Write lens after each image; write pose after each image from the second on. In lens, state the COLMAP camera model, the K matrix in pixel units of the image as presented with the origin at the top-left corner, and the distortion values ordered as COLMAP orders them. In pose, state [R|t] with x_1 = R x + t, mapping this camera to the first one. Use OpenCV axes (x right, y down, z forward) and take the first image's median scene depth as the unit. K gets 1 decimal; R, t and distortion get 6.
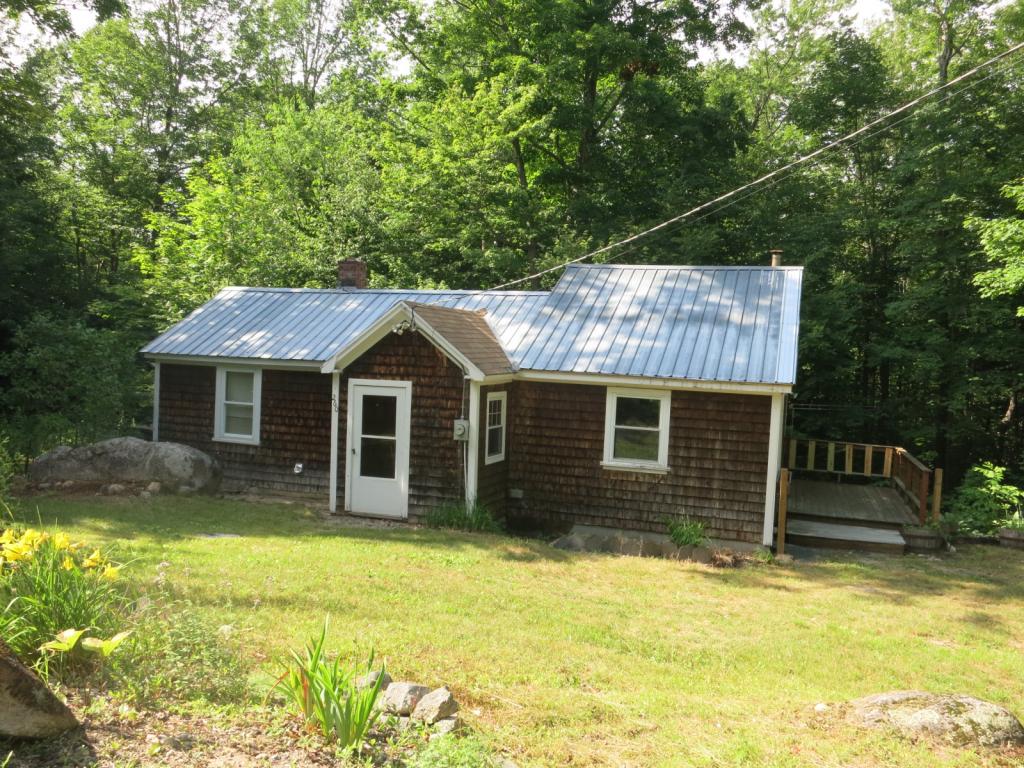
lens RADIAL K [[886.3, 0, 509.5], [0, 886.3, 377.0], [0, 0, 1]] dist [-0.081663, 0.001751]
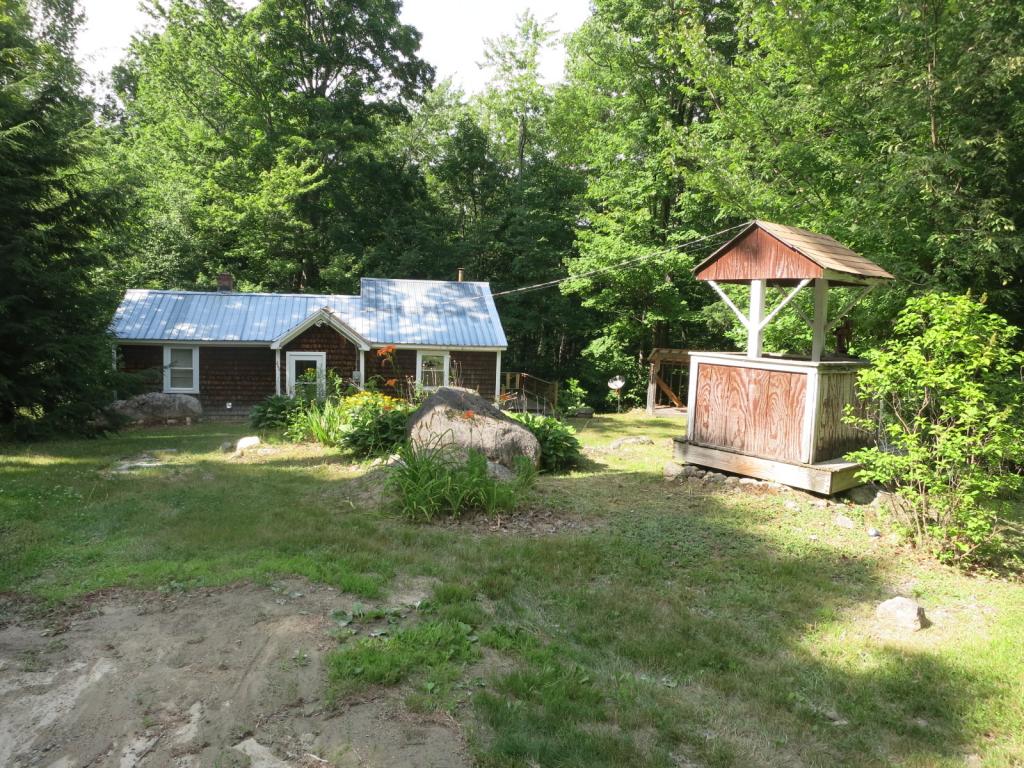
lens RADIAL K [[727.4, 0, 516.3], [0, 727.4, 387.1], [0, 0, 1]] dist [-0.062095, 0.002203]
pose [[0.857876, -0.065036, 0.509724, -0.533360], [0.019990, 0.995431, 0.093364, -0.054136], [-0.513467, -0.069905, 0.855257, -0.502098]]
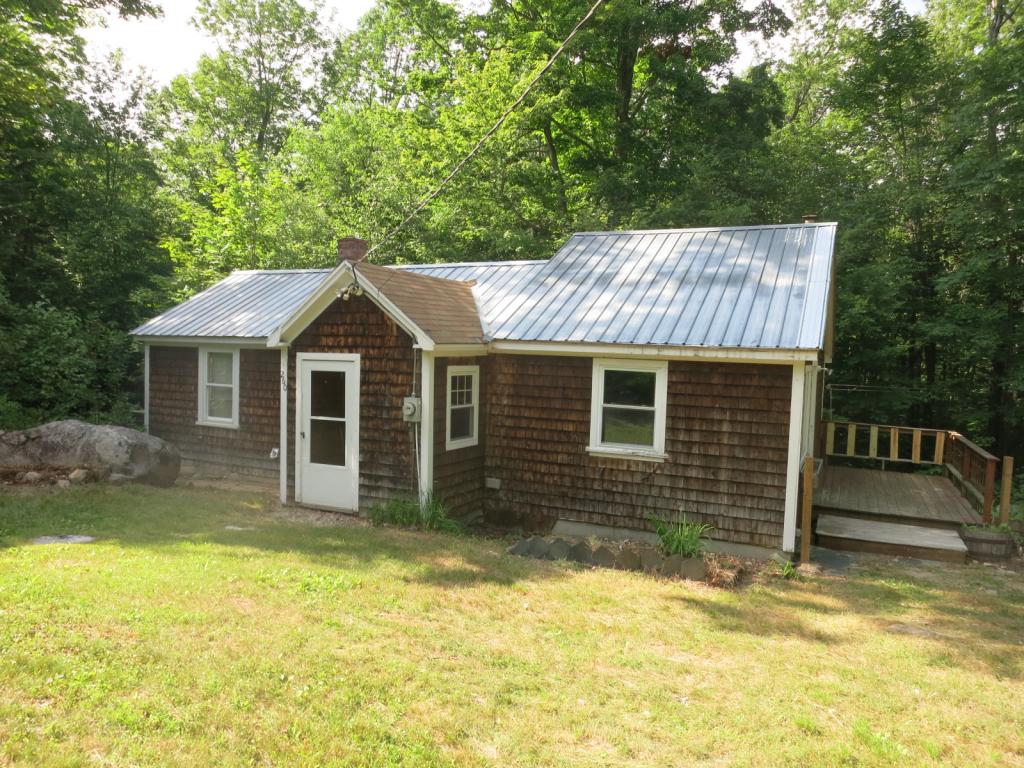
lens RADIAL K [[727.4, 0, 516.3], [0, 727.4, 387.1], [0, 0, 1]] dist [-0.062095, 0.002203]
pose [[0.993277, -0.008409, -0.115456, 0.118715], [0.010120, 0.999847, 0.014240, 0.028234], [0.115318, -0.015313, 0.993211, 0.306771]]
